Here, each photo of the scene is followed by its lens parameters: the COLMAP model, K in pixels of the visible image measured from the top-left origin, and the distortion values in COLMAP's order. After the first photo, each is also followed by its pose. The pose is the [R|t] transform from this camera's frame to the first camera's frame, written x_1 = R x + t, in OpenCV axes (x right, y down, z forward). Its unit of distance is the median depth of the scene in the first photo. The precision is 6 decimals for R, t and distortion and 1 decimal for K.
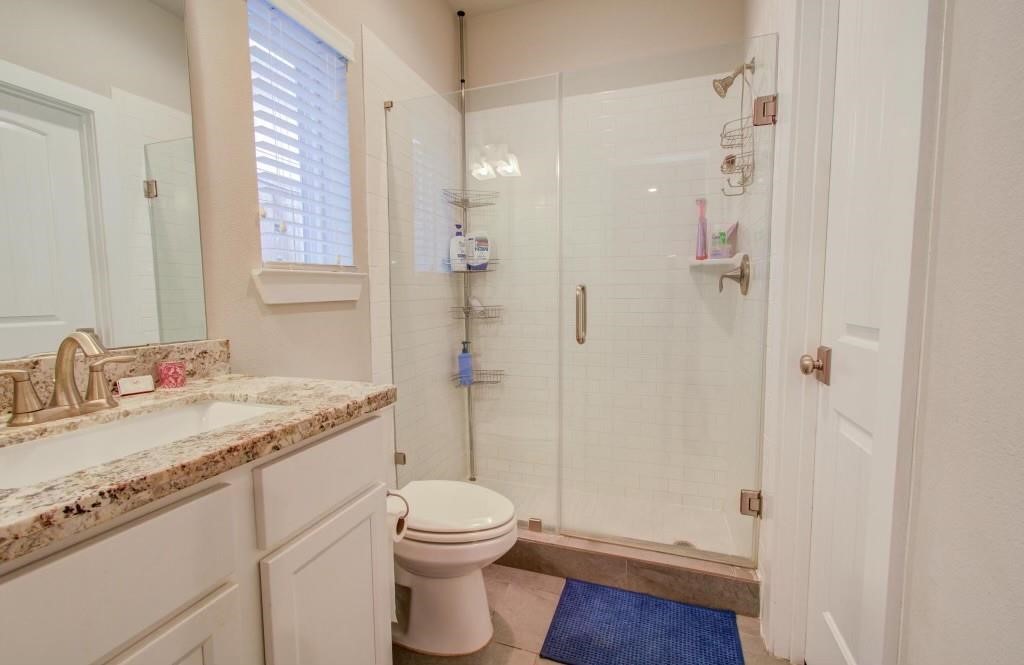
lens RADIAL K [[447.2, 0, 510.4], [0, 447.2, 331.2], [0, 0, 1]] dist [0.000265, 0.002457]
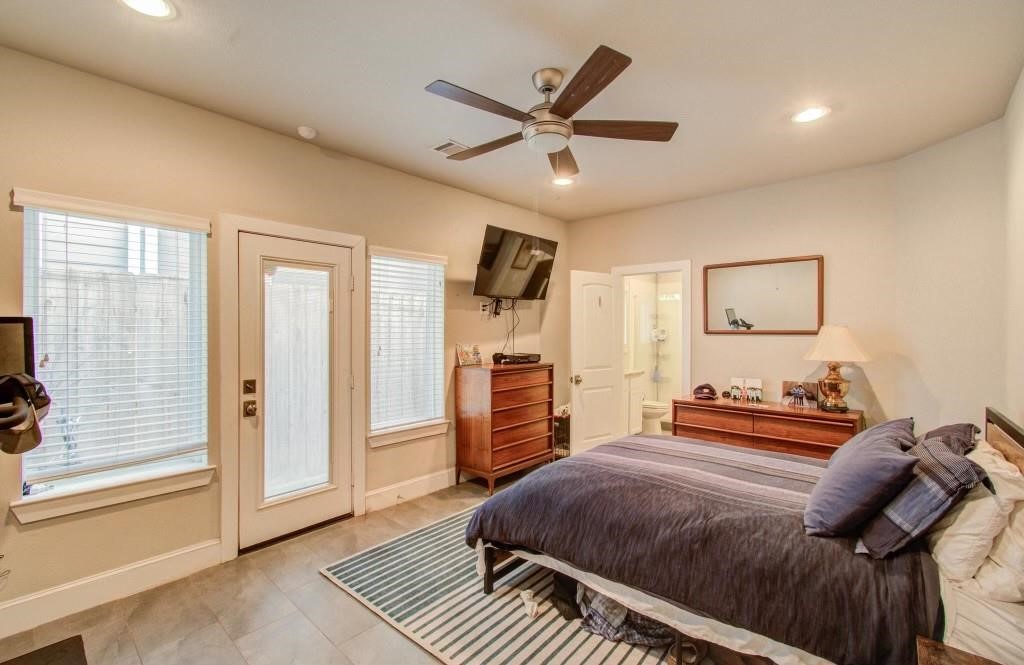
lens RADIAL K [[447.2, 0, 517.6], [0, 447.2, 331.5], [0, 0, 1]] dist [0.000265, 0.002457]
pose [[0.930746, 0.009852, -0.365534, 0.127138], [-0.036098, 0.997230, -0.065036, 0.023120], [0.363880, 0.073727, 0.928523, -2.185824]]
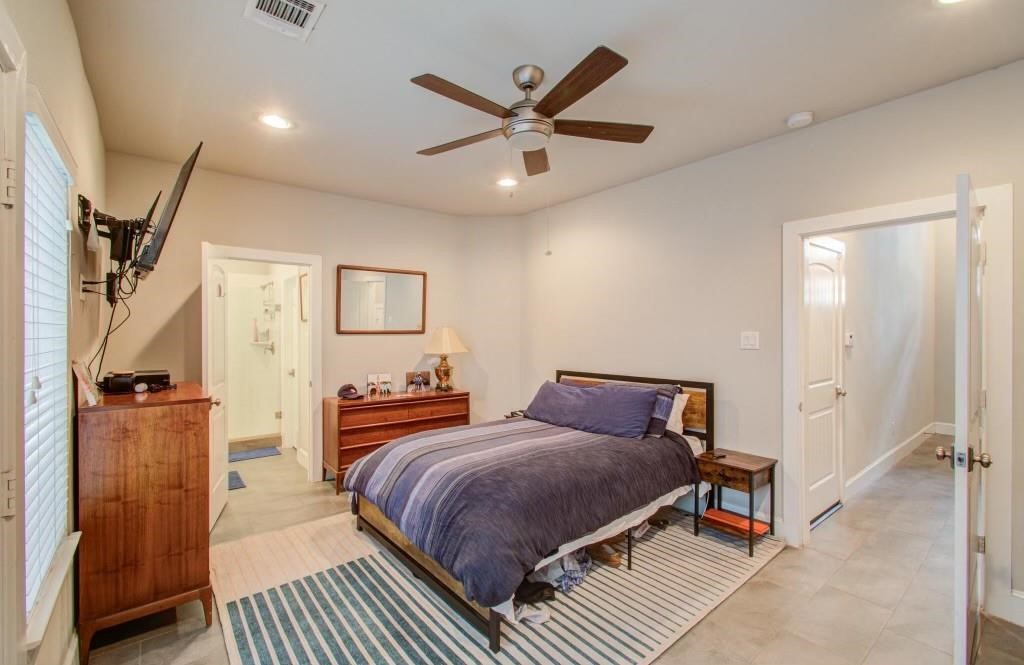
lens RADIAL K [[447.2, 0, 513.6], [0, 447.2, 333.0], [0, 0, 1]] dist [0.000265, 0.002457]
pose [[0.535247, 0.000103, 0.844696, -1.010413], [0.062356, 0.997267, -0.039634, -0.005578], [-0.842391, 0.073886, 0.533777, -1.738926]]
